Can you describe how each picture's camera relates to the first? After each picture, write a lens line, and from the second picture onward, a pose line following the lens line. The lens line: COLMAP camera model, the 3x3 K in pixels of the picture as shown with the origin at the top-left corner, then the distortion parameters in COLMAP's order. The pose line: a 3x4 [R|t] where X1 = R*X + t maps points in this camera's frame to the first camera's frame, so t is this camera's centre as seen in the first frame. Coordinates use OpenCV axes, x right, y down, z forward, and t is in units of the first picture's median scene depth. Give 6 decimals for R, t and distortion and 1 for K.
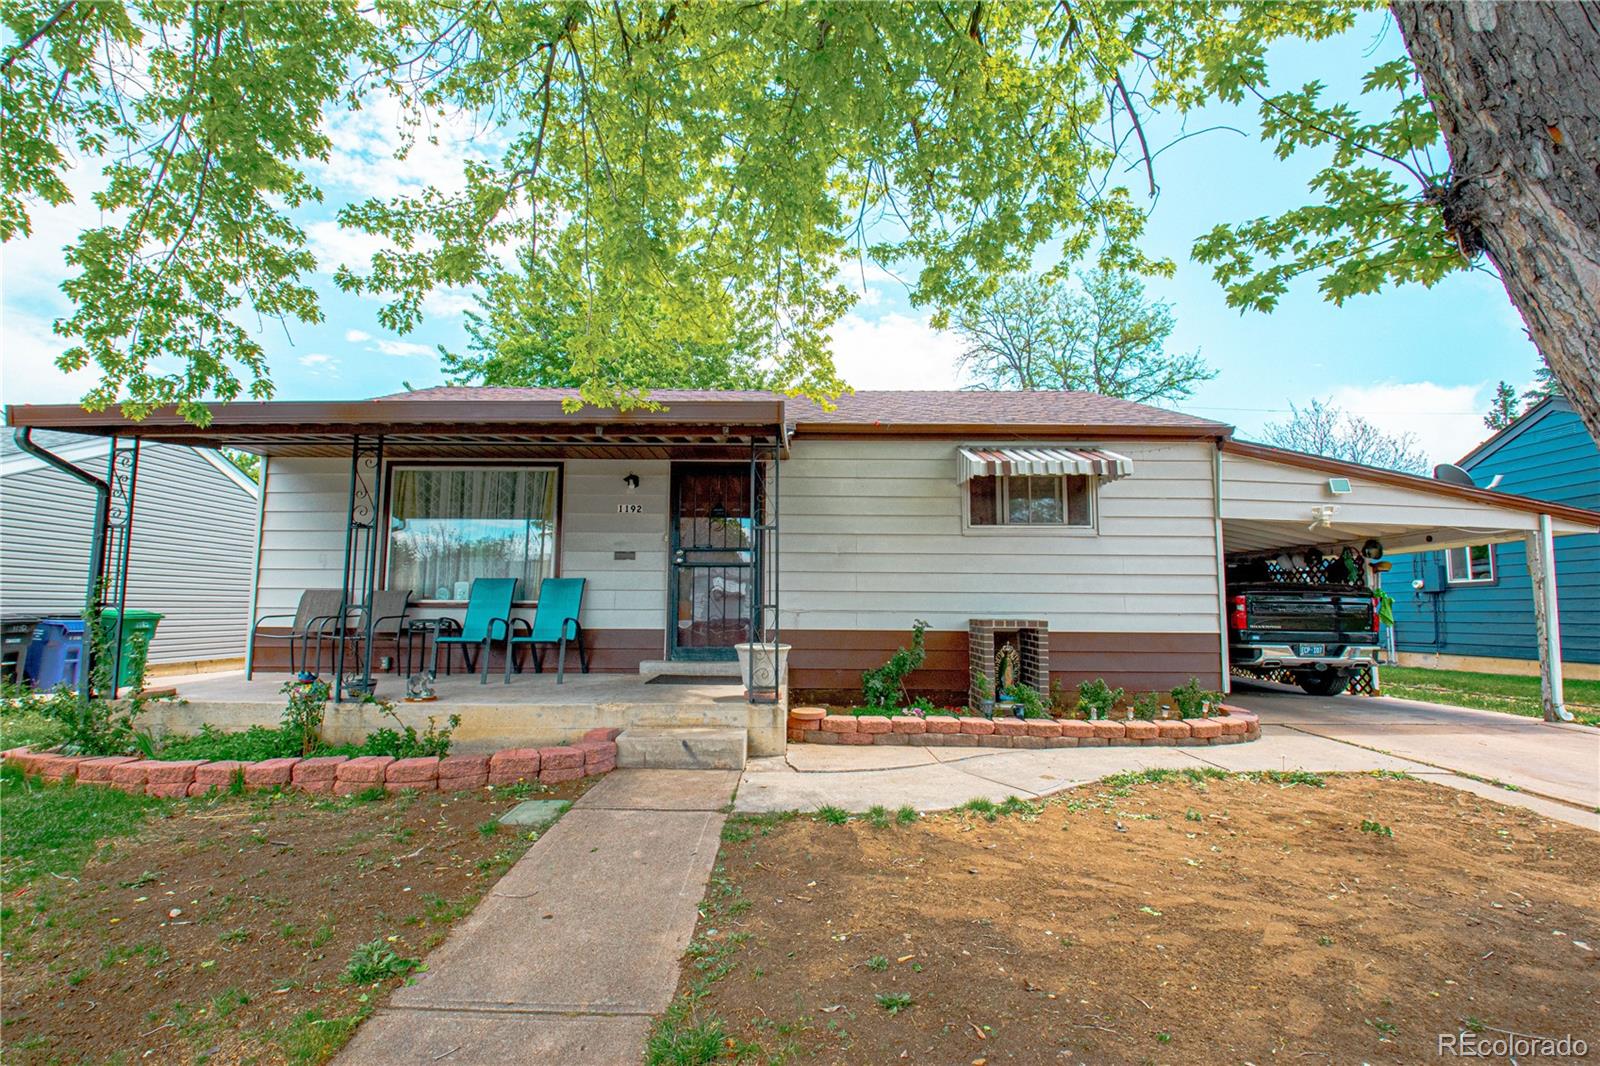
lens RADIAL K [[696.7, 0, 800.0], [0, 696.7, 533.0], [0, 0, 1]] dist [0.024237, -0.037956]
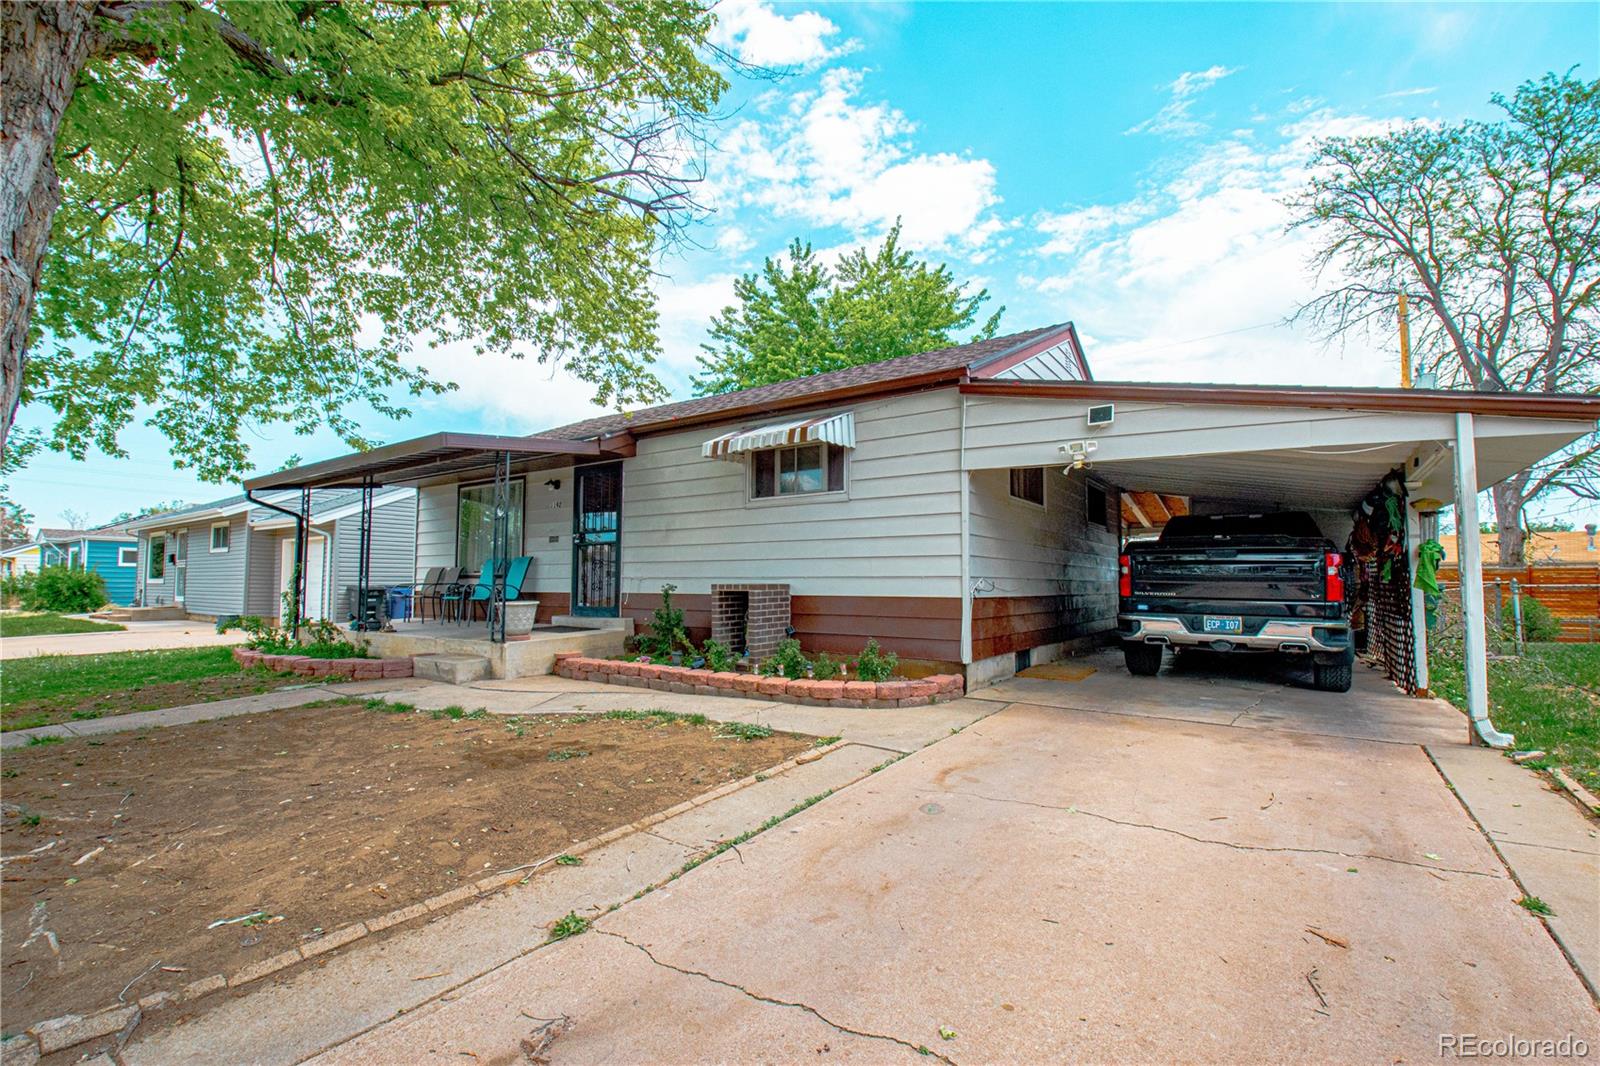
lens RADIAL K [[696.7, 0, 800.0], [0, 696.7, 533.0], [0, 0, 1]] dist [0.024237, -0.037956]
pose [[0.825259, -0.045656, -0.562906, 0.921444], [0.064006, 0.997866, 0.012902, 0.033681], [0.561115, -0.046677, 0.826420, 0.136953]]
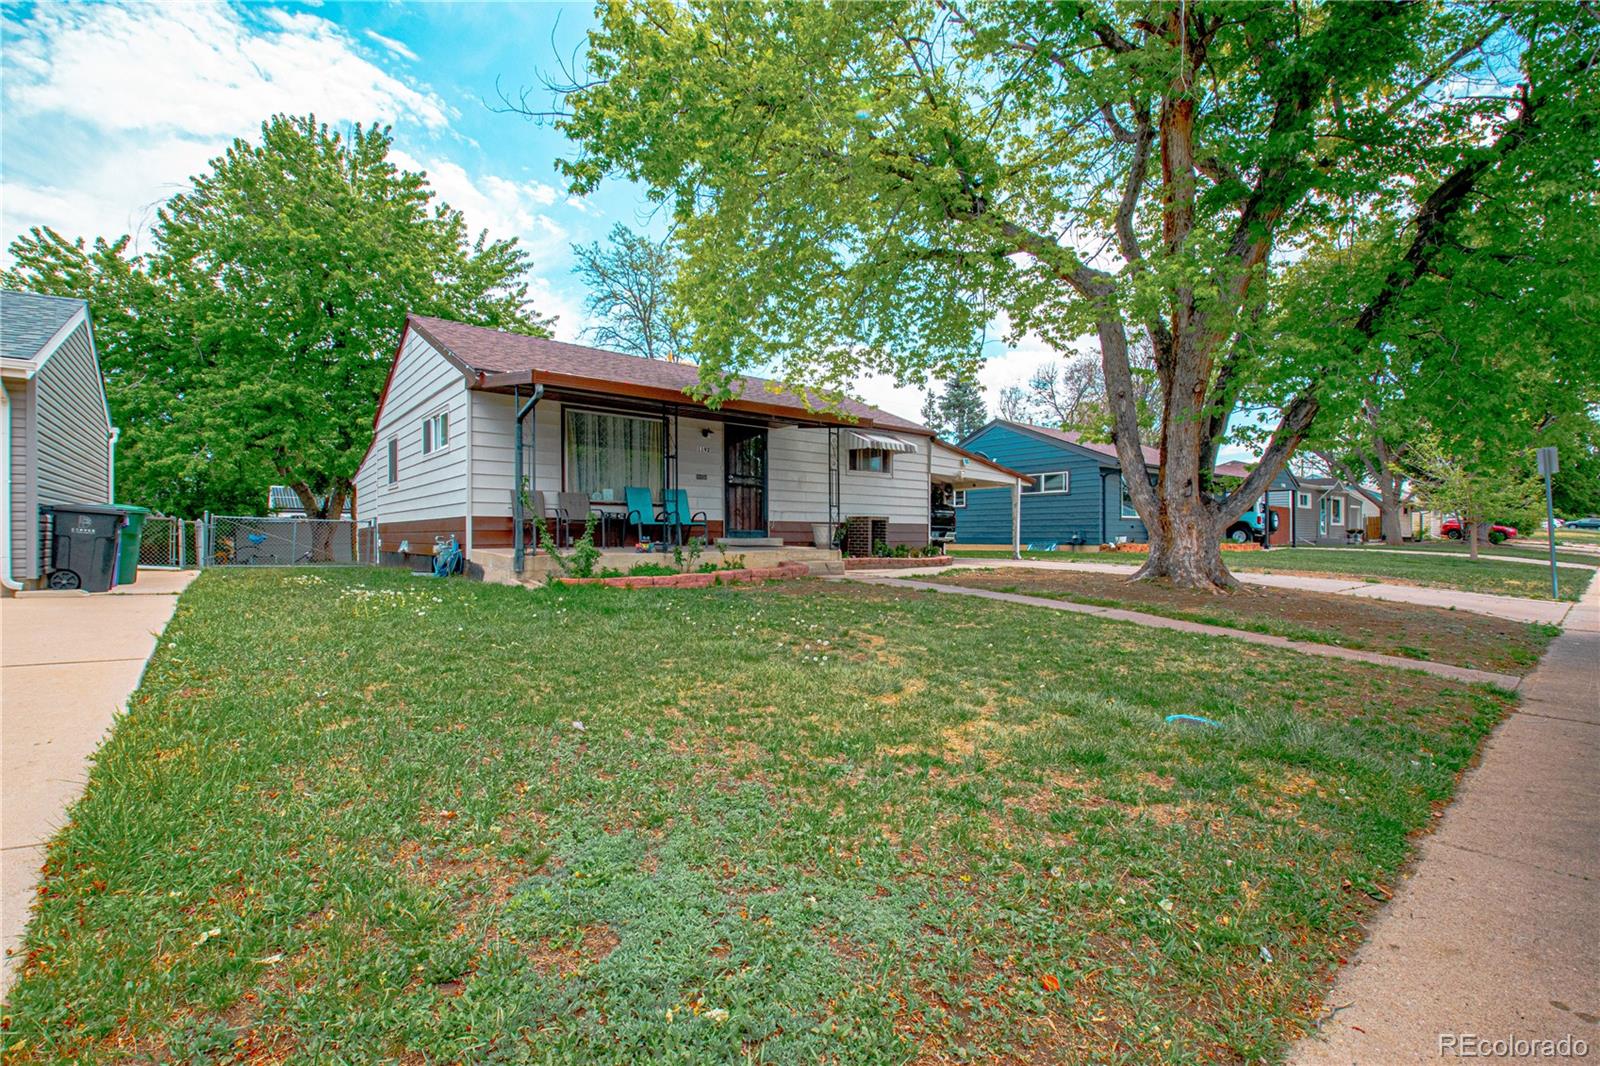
lens RADIAL K [[696.7, 0, 800.0], [0, 696.7, 533.0], [0, 0, 1]] dist [0.024237, -0.037956]
pose [[0.762961, -0.005450, 0.646421, -1.158765], [-0.066056, 0.994073, 0.086346, 0.005226], [-0.643060, -0.108579, 0.758079, -0.443767]]
